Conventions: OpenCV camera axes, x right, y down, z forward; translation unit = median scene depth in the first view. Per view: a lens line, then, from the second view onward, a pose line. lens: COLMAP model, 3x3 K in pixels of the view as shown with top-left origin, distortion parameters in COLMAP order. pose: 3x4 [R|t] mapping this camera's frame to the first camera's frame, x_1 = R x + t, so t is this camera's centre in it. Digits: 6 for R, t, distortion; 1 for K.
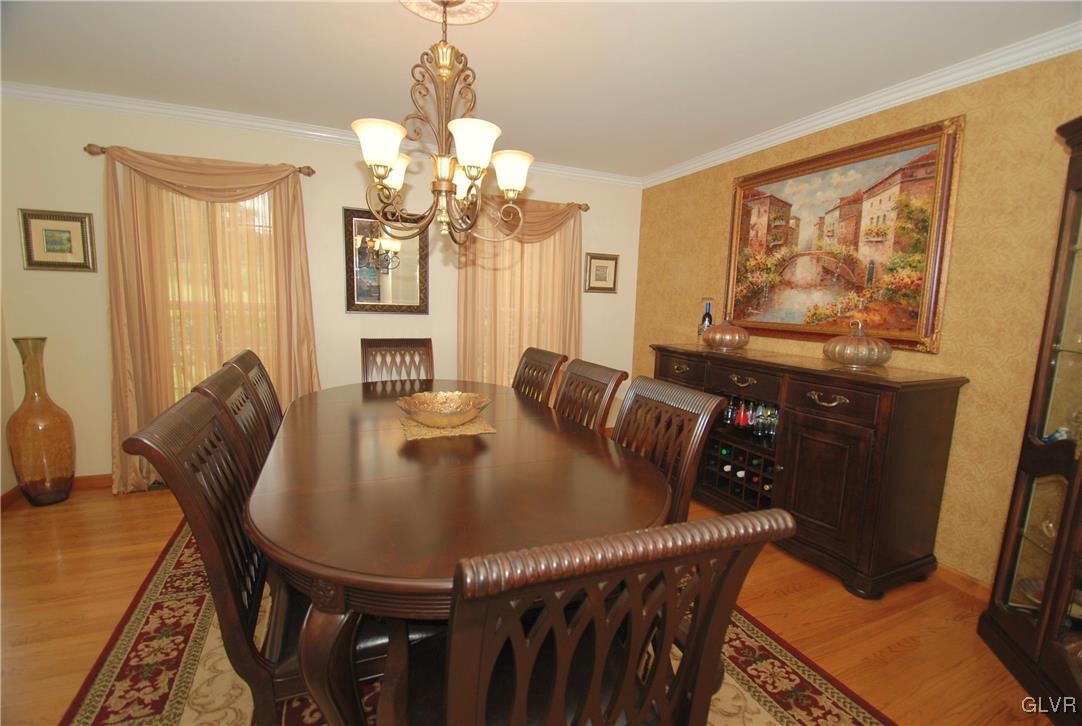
lens RADIAL K [[479.8, 0, 538.2], [0, 479.8, 367.6], [0, 0, 1]] dist [-0.003718, -0.010101]
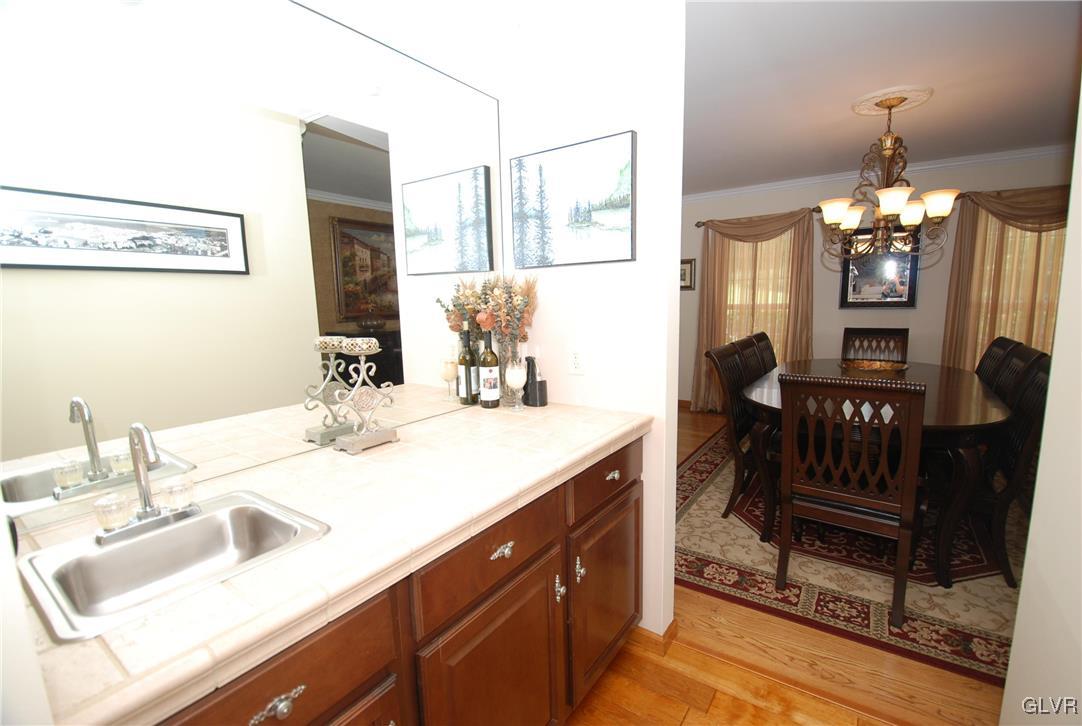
lens RADIAL K [[479.8, 0, 542.4], [0, 479.8, 371.2], [0, 0, 1]] dist [-0.003718, -0.010101]
pose [[0.514001, 0.085879, -0.853480, 0.402779], [-0.078108, 0.995528, 0.053133, 0.064561], [0.854226, 0.039353, 0.518410, -0.485122]]
